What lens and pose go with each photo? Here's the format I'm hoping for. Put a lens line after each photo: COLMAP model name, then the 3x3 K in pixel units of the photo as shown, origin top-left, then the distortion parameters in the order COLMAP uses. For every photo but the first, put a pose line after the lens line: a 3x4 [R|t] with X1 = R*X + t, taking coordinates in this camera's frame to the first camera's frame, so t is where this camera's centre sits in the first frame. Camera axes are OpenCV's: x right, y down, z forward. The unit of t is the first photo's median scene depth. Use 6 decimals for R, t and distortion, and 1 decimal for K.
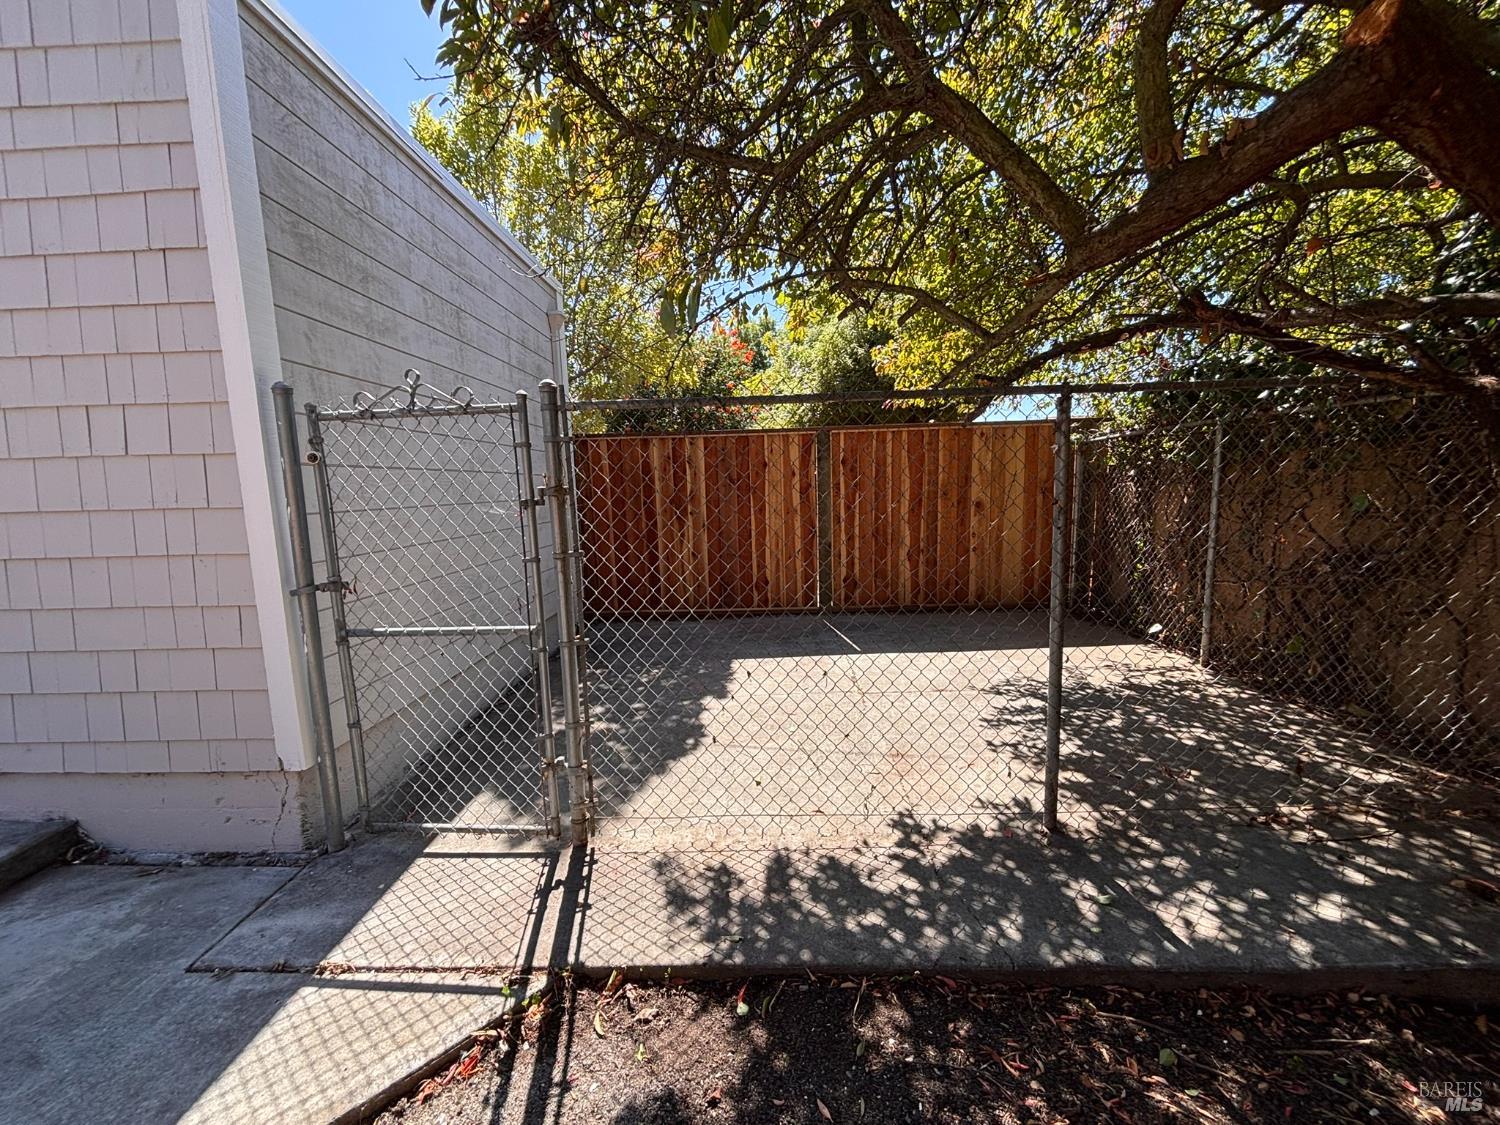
lens RADIAL K [[630.7, 0, 834.2], [0, 630.7, 558.4], [0, 0, 1]] dist [-0.036953, 0.021892]
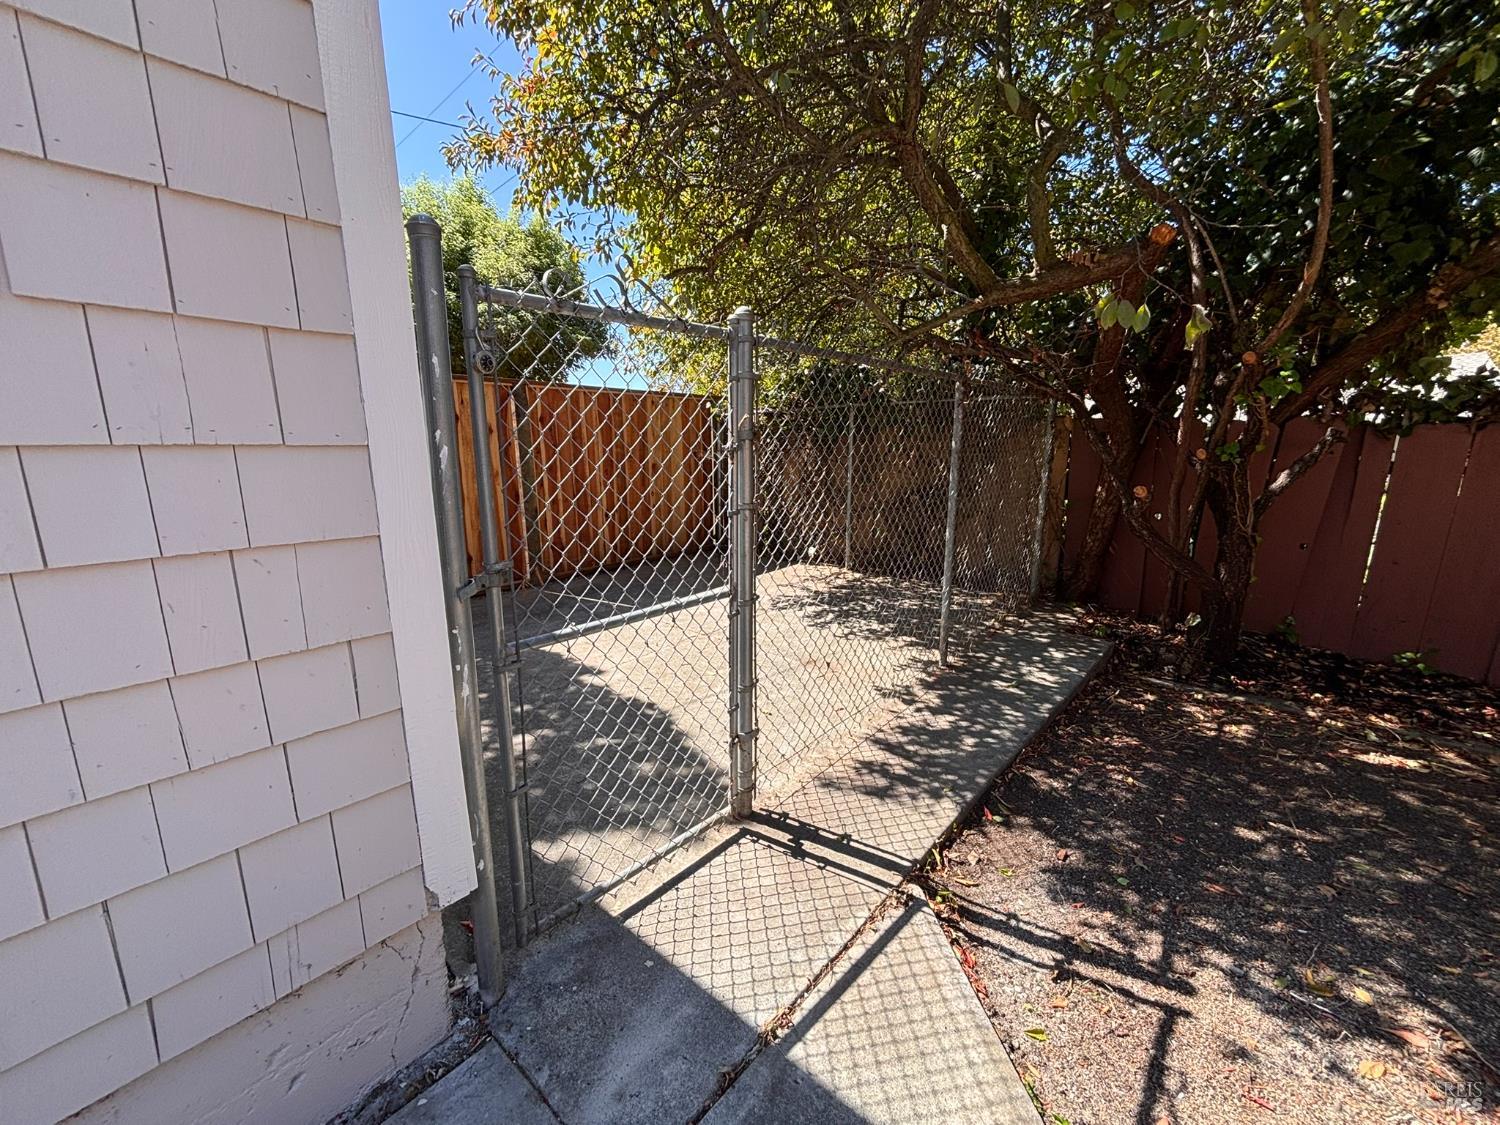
lens RADIAL K [[595.8, 0, 750.0], [0, 595.8, 562.5], [0, 0, 1]] dist [0.001201, 0.000122]
pose [[0.647928, -0.133418, 0.749926, -1.075121], [0.090851, 0.991049, 0.097821, -0.004117], [-0.756264, 0.004750, 0.654249, 0.425397]]
